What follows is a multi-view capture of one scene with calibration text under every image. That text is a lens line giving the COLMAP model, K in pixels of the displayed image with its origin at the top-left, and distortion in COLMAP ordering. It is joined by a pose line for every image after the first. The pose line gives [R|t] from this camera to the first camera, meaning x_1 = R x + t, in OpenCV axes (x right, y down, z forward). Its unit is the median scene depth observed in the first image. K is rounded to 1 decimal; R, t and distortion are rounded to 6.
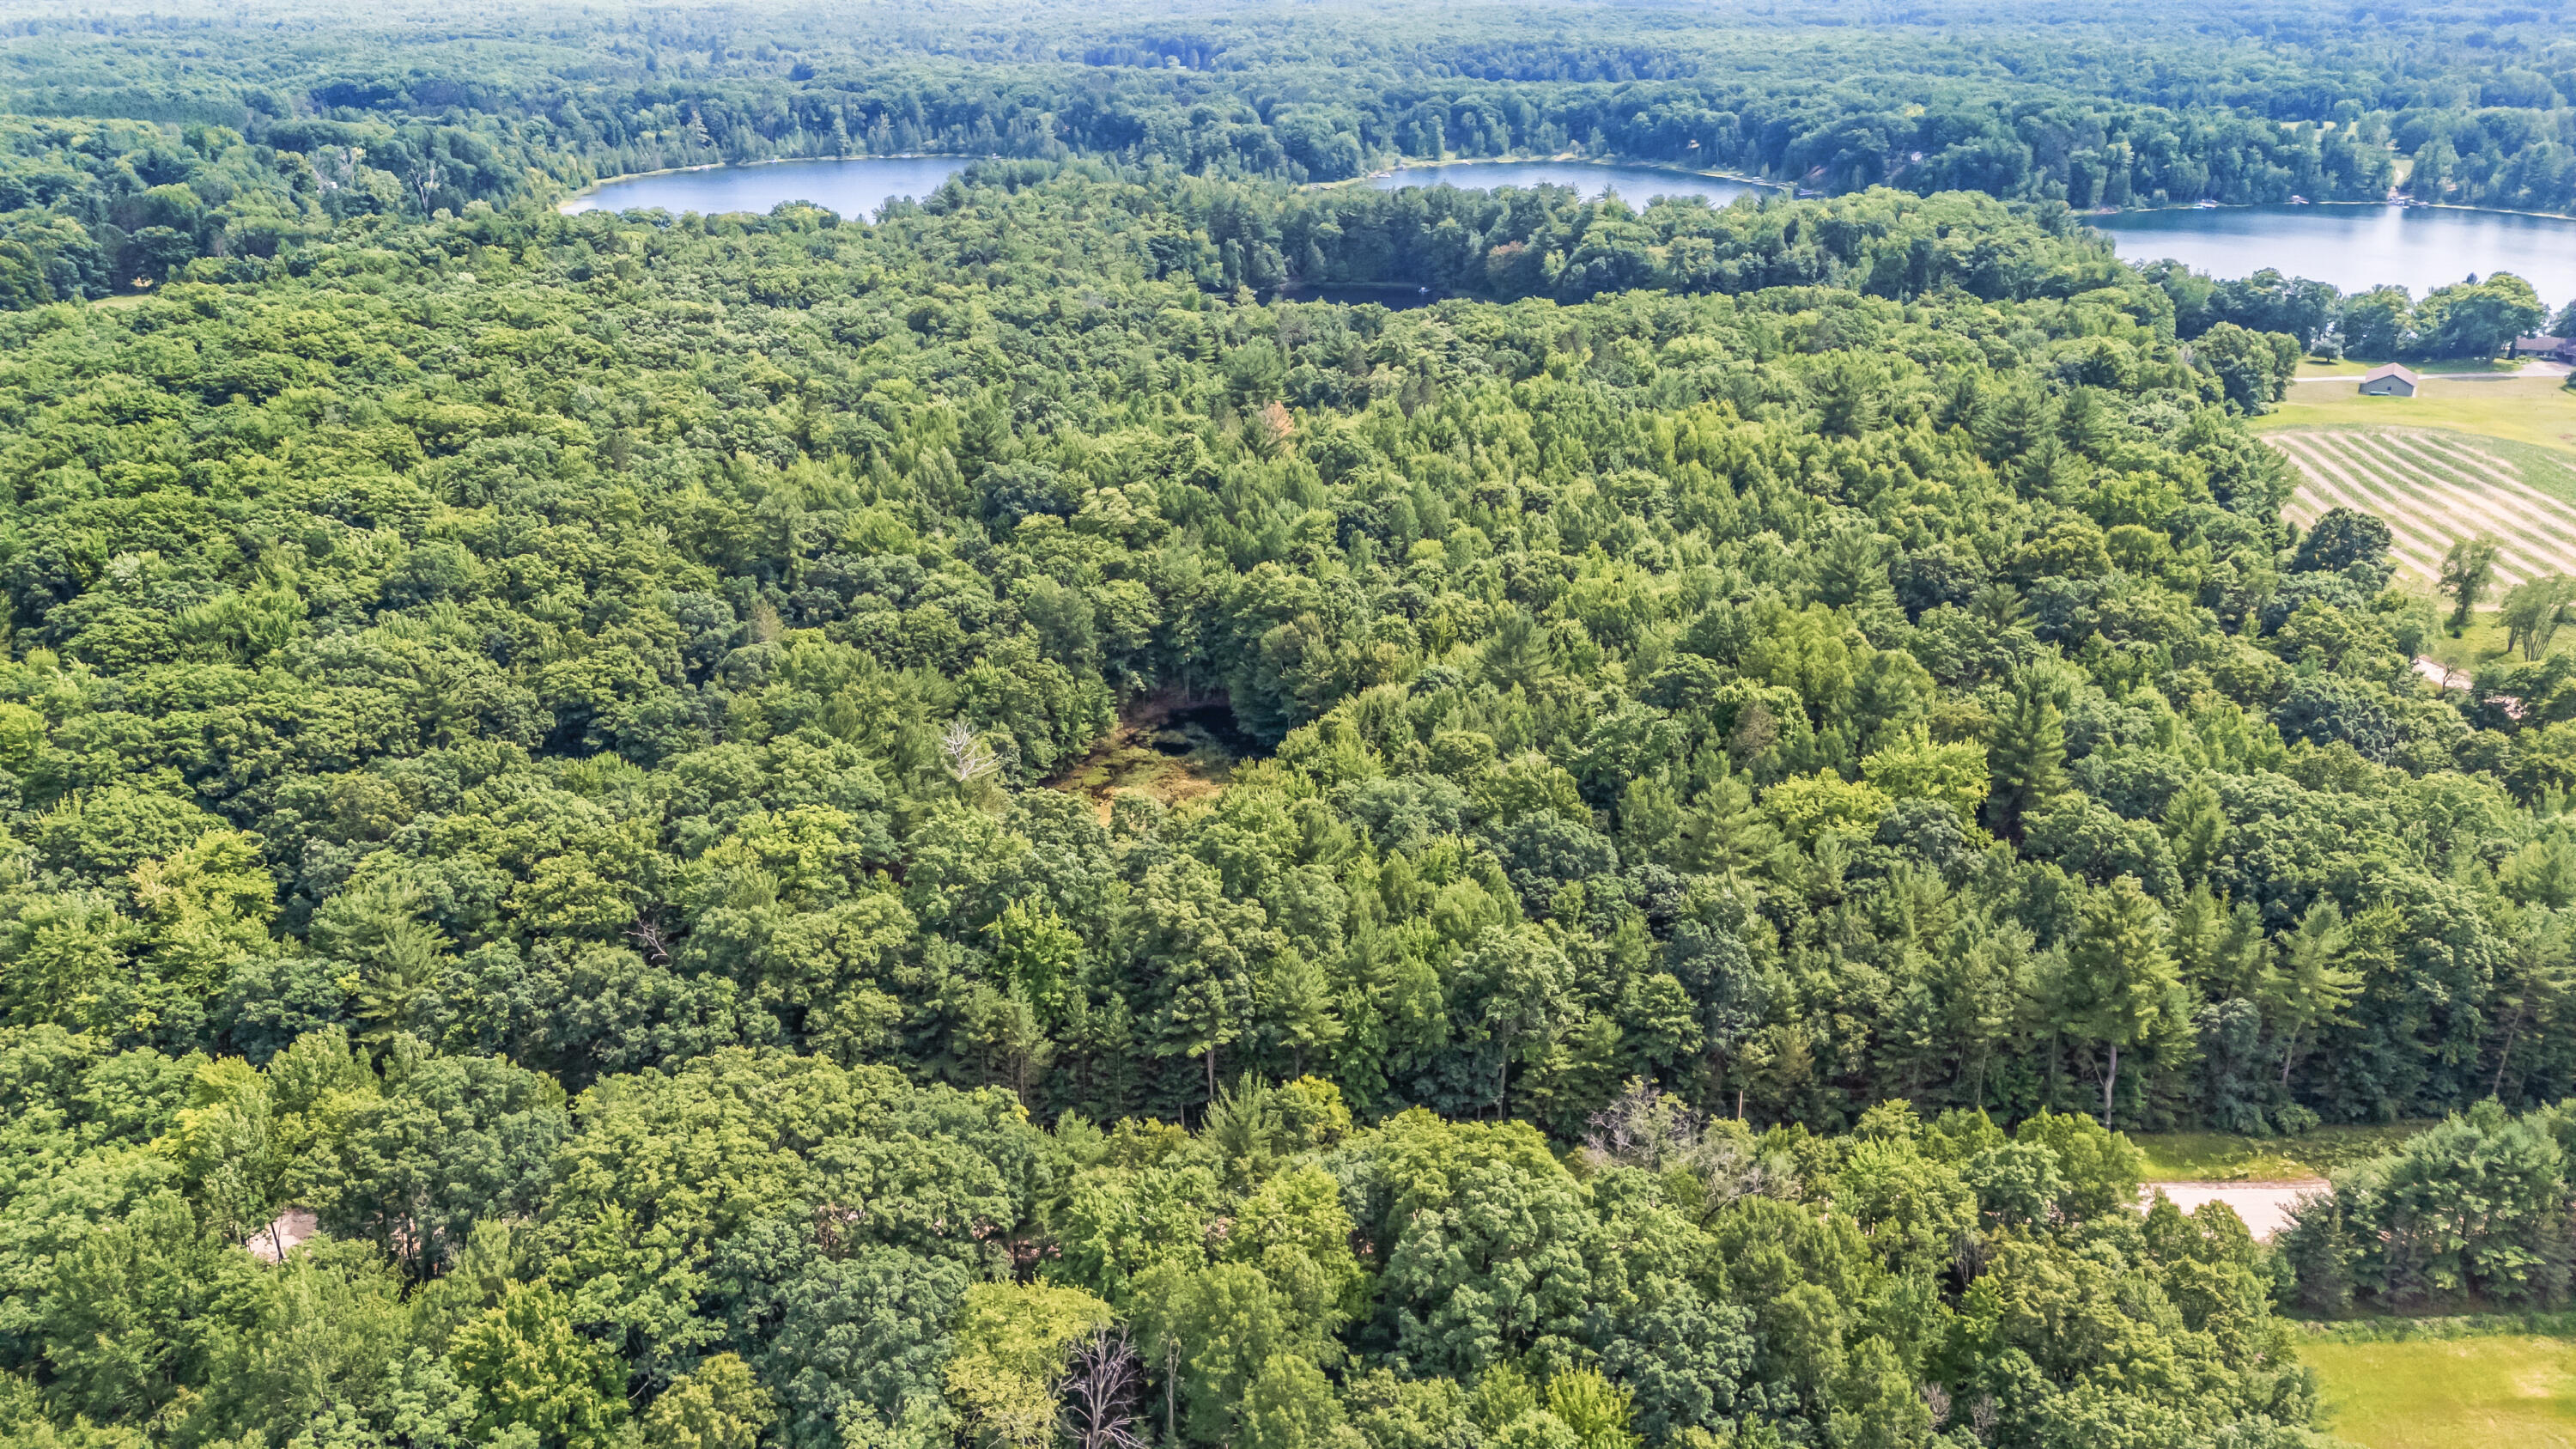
lens RADIAL K [[1889.3, 0, 1288.0], [0, 1889.3, 724.5], [0, 0, 1]] dist [0.044317, -0.035582]
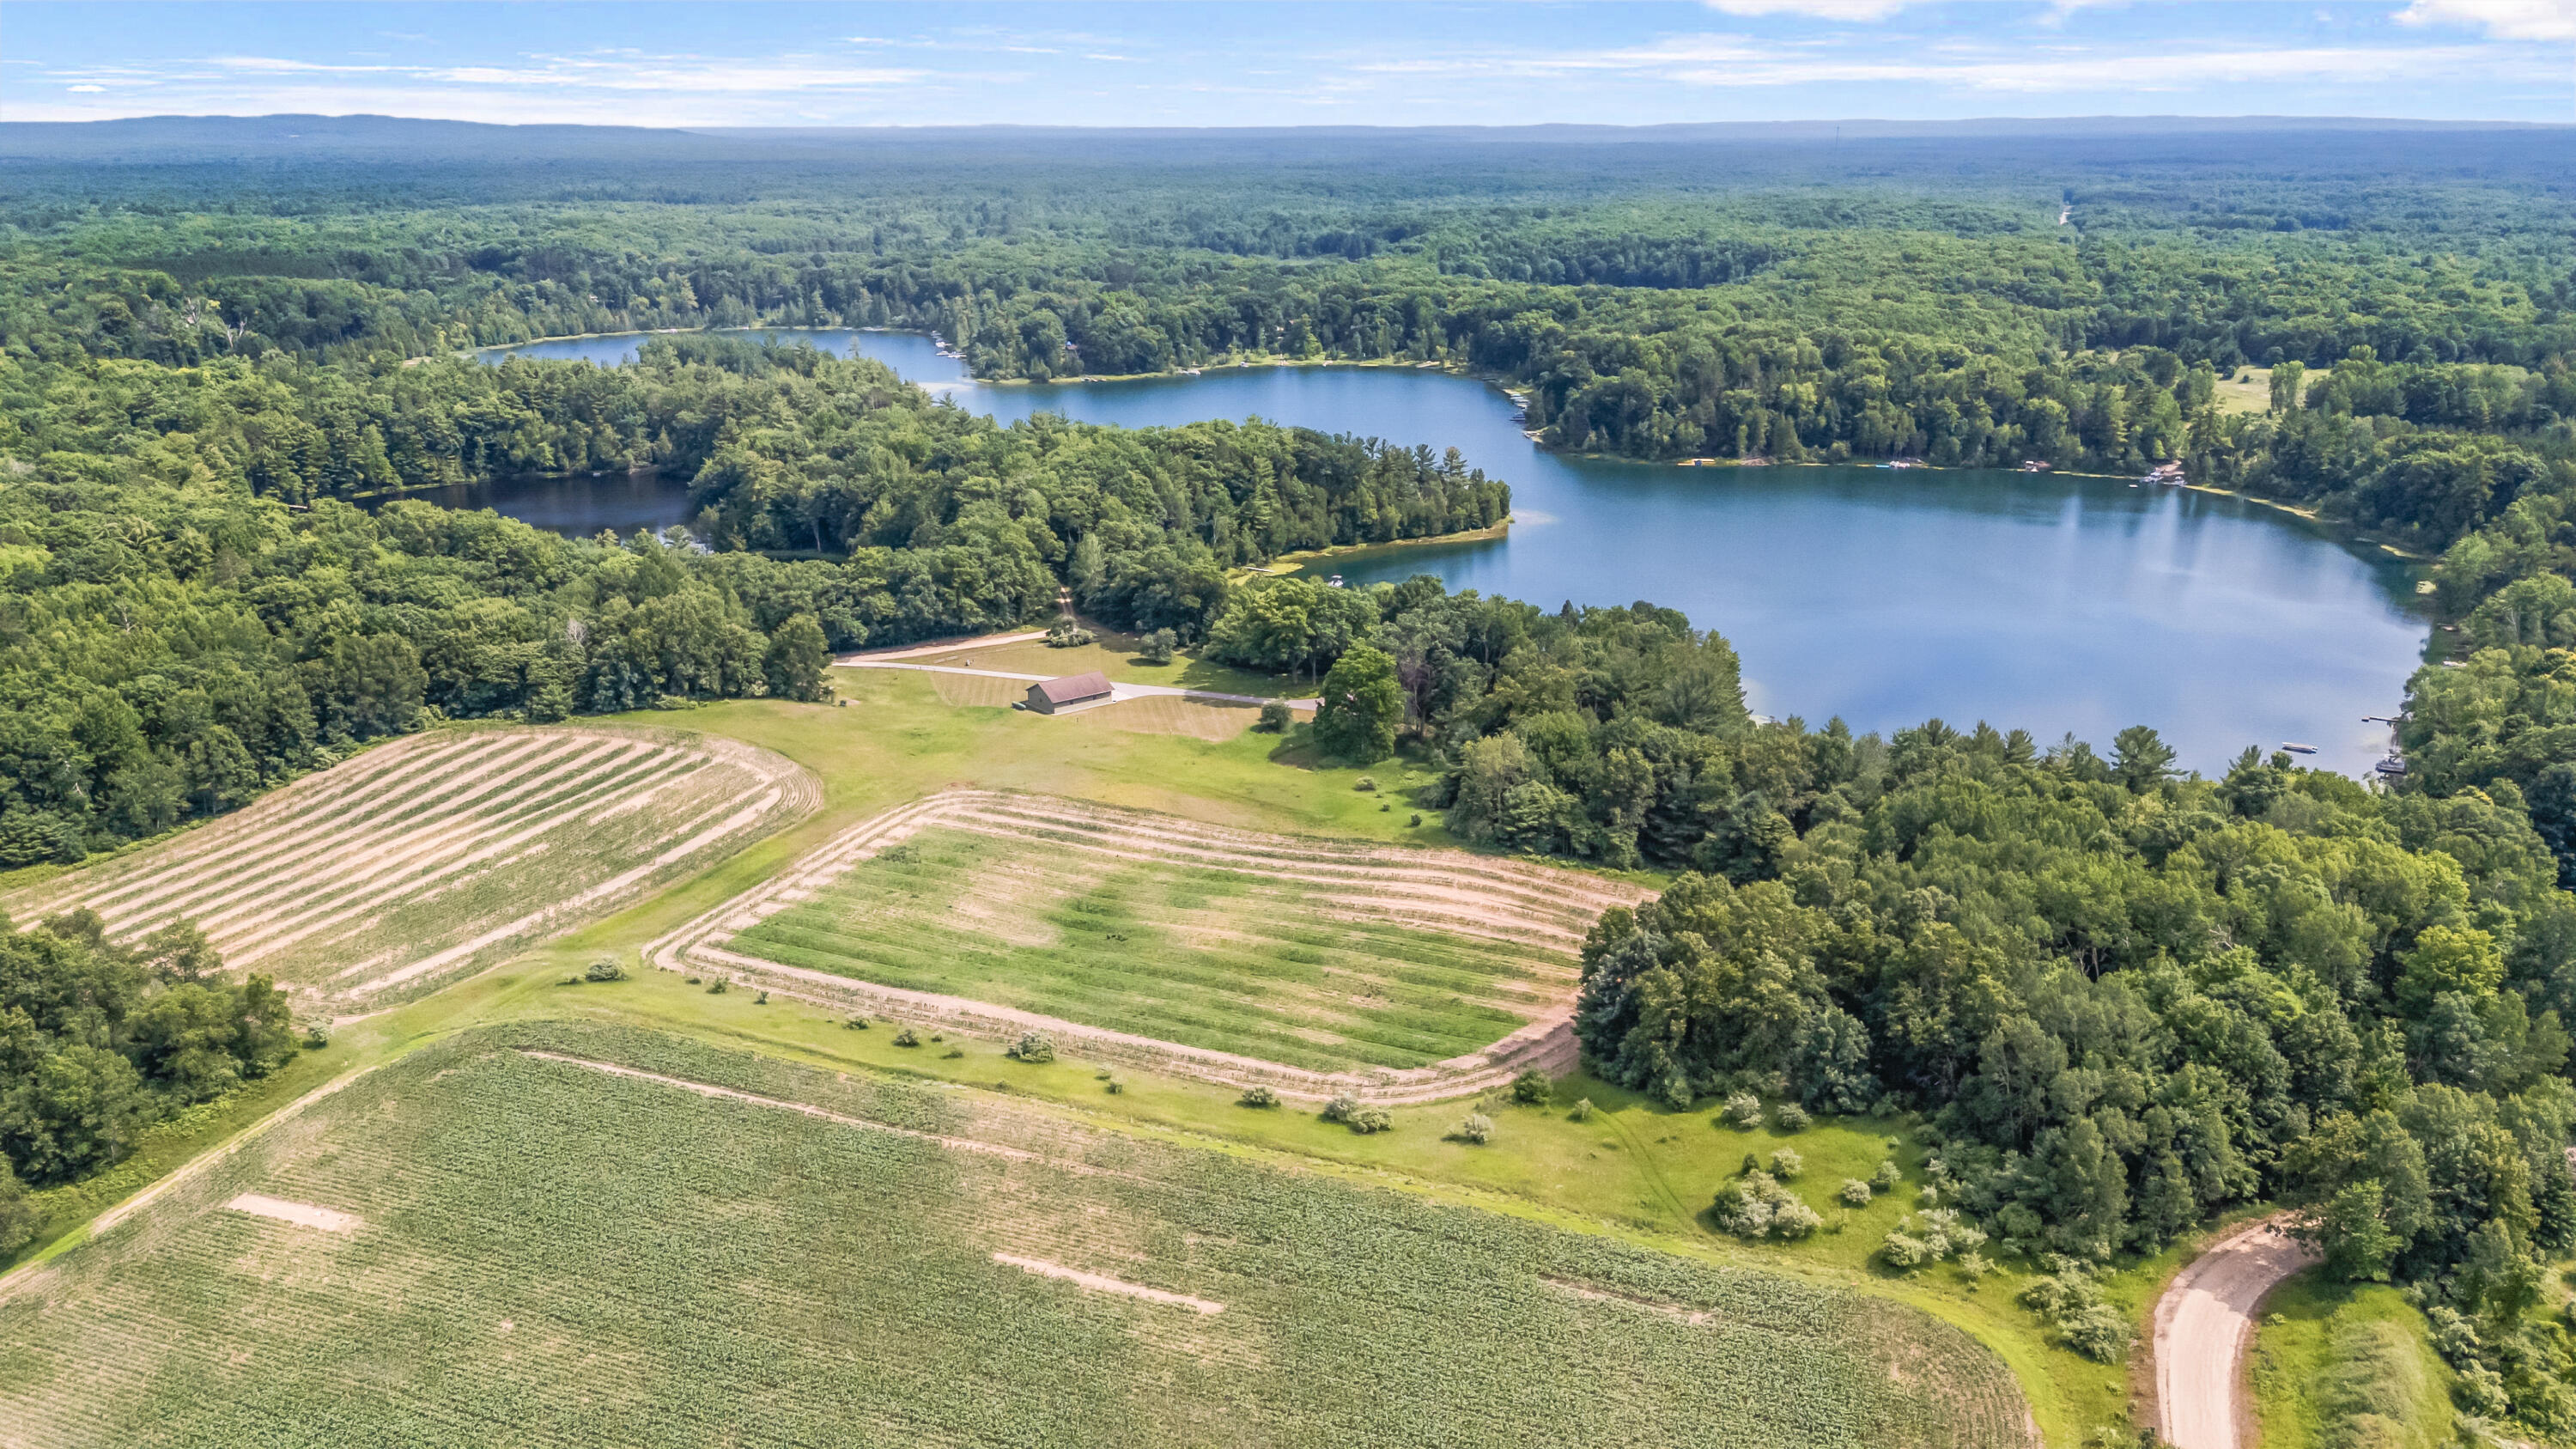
lens RADIAL K [[1893.9, 0, 1288.8], [0, 1893.9, 702.1], [0, 0, 1]] dist [0.071726, -0.081256]
pose [[0.916831, 0.121525, -0.380333, 0.570516], [-0.159131, 0.984849, -0.068920, -0.079532], [0.366195, 0.123711, 0.922278, 0.183851]]
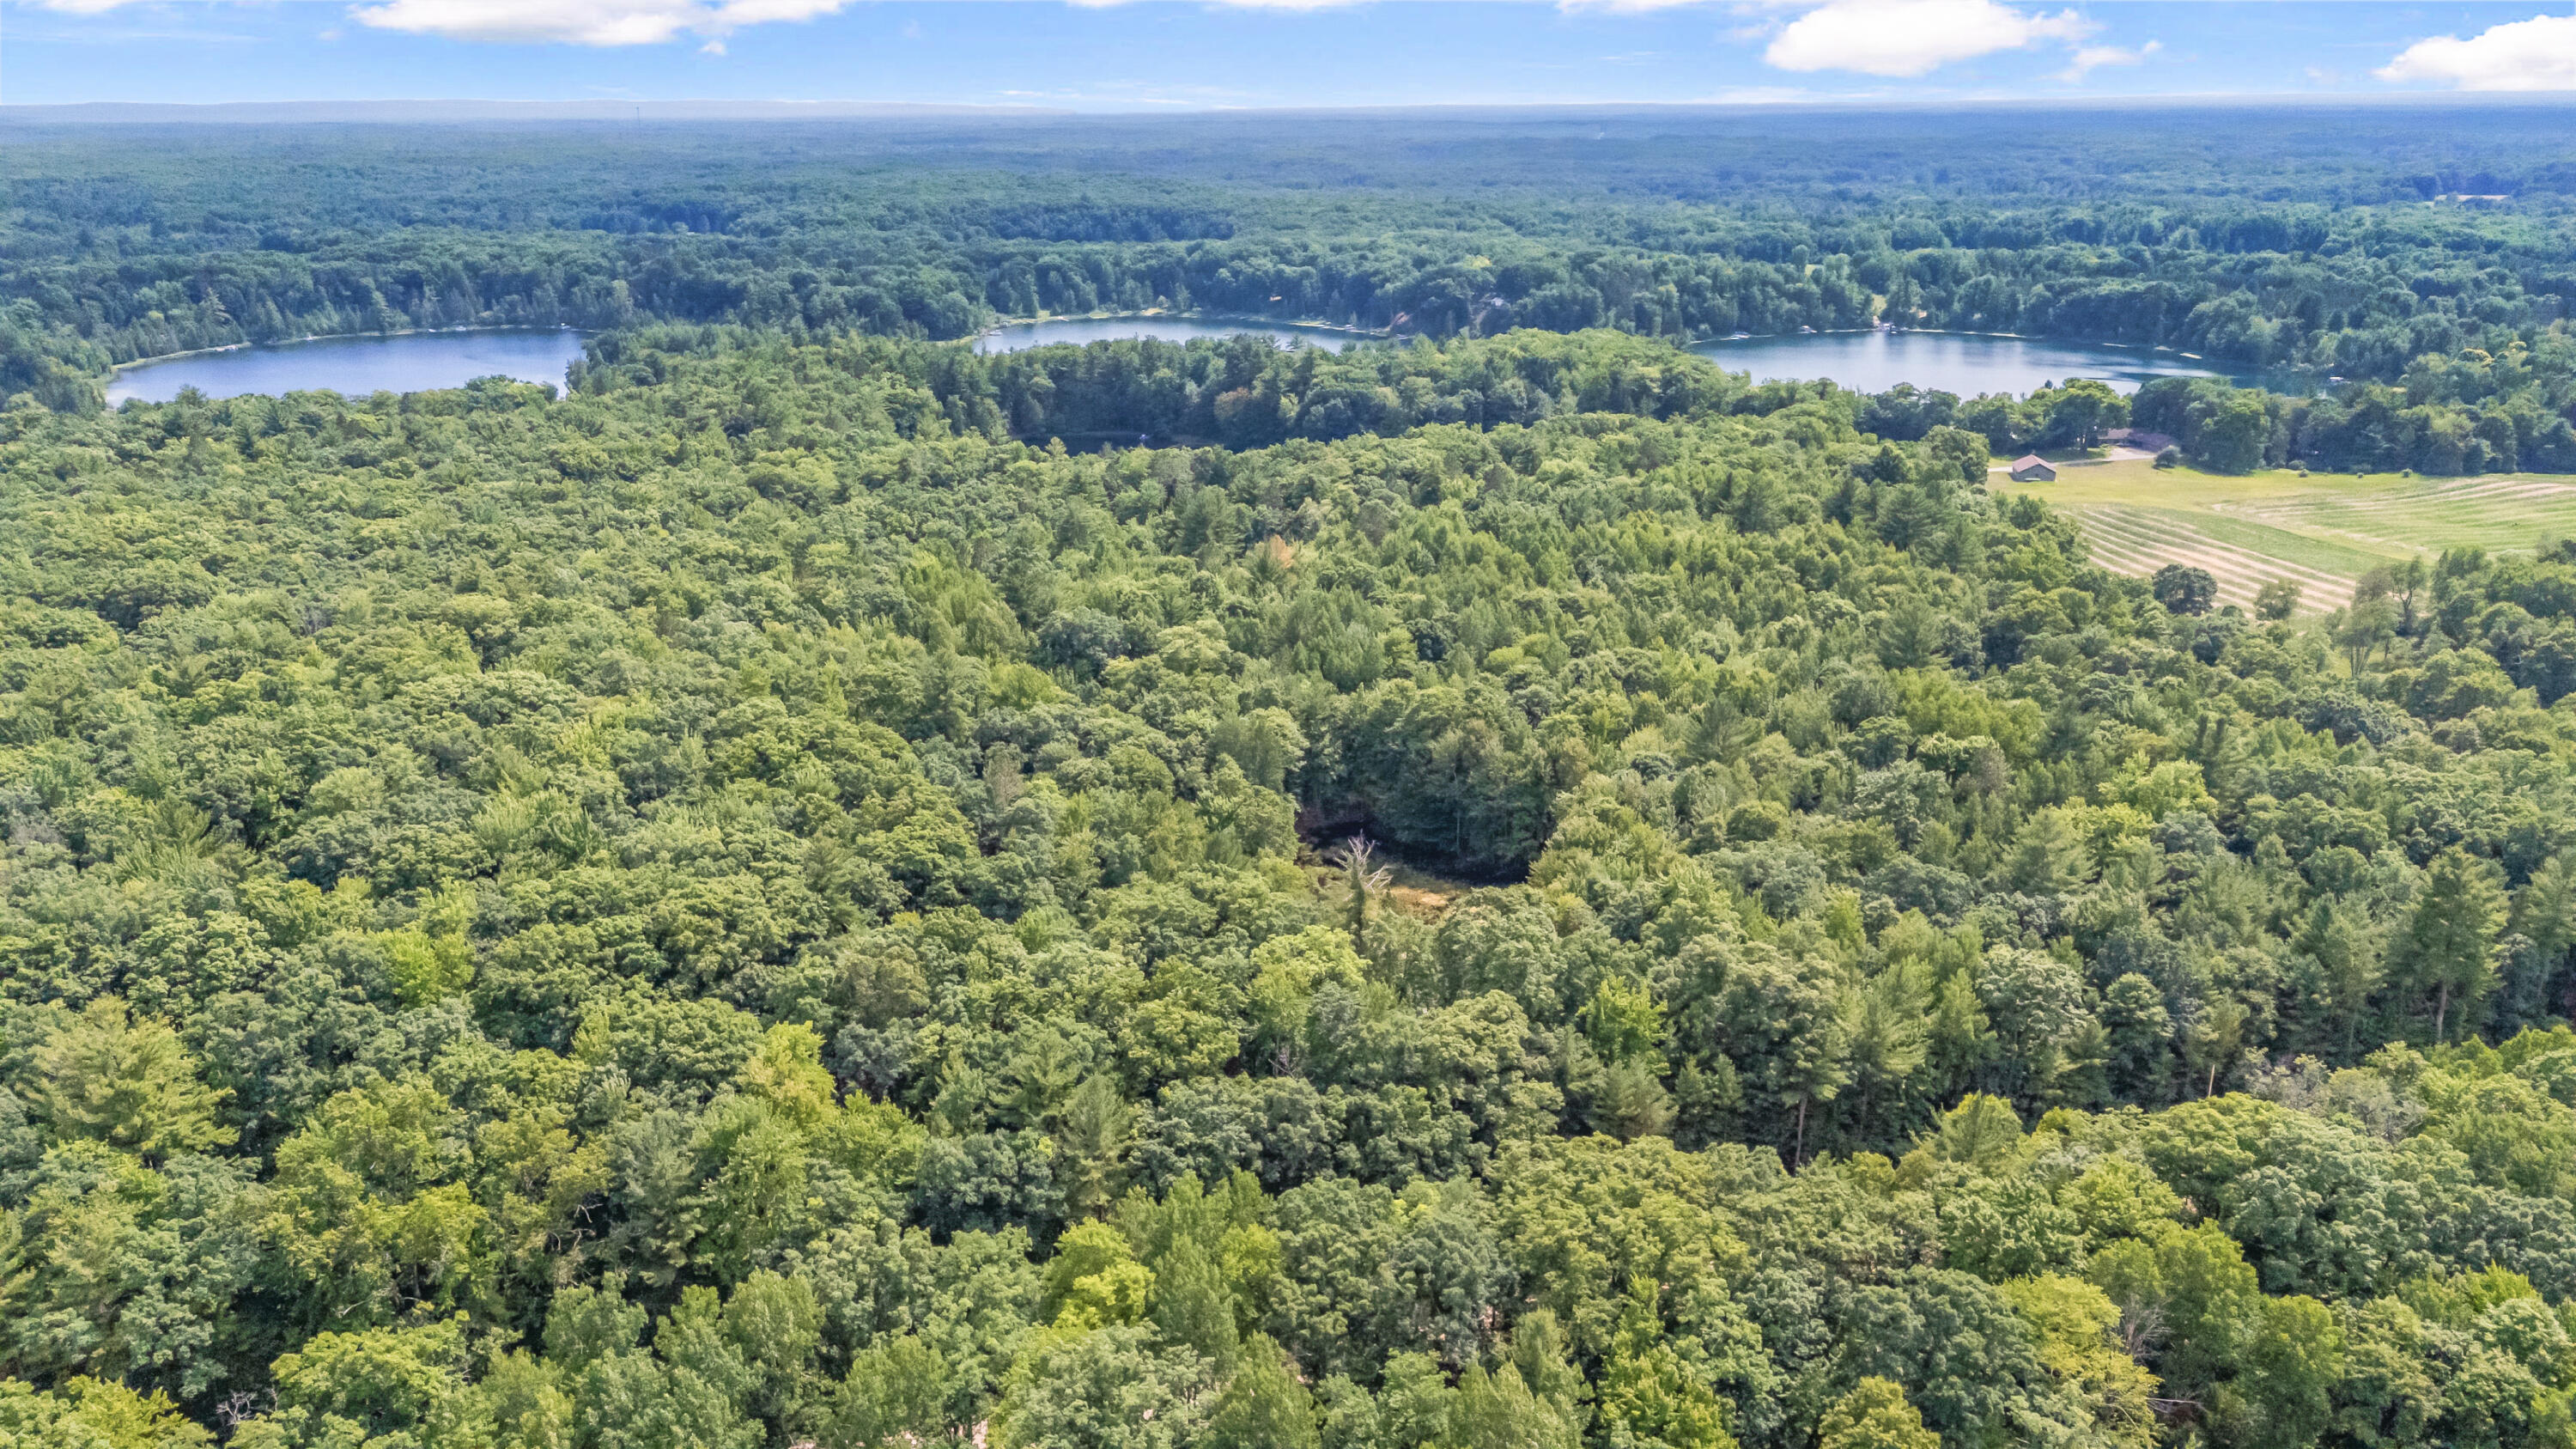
lens RADIAL K [[1893.9, 0, 1288.8], [0, 1893.9, 702.1], [0, 0, 1]] dist [0.071726, -0.081256]
pose [[0.953348, -0.088983, 0.288461, -0.131103], [0.114600, 0.990716, -0.073136, -0.001049], [-0.279275, 0.102782, 0.954694, 0.003062]]
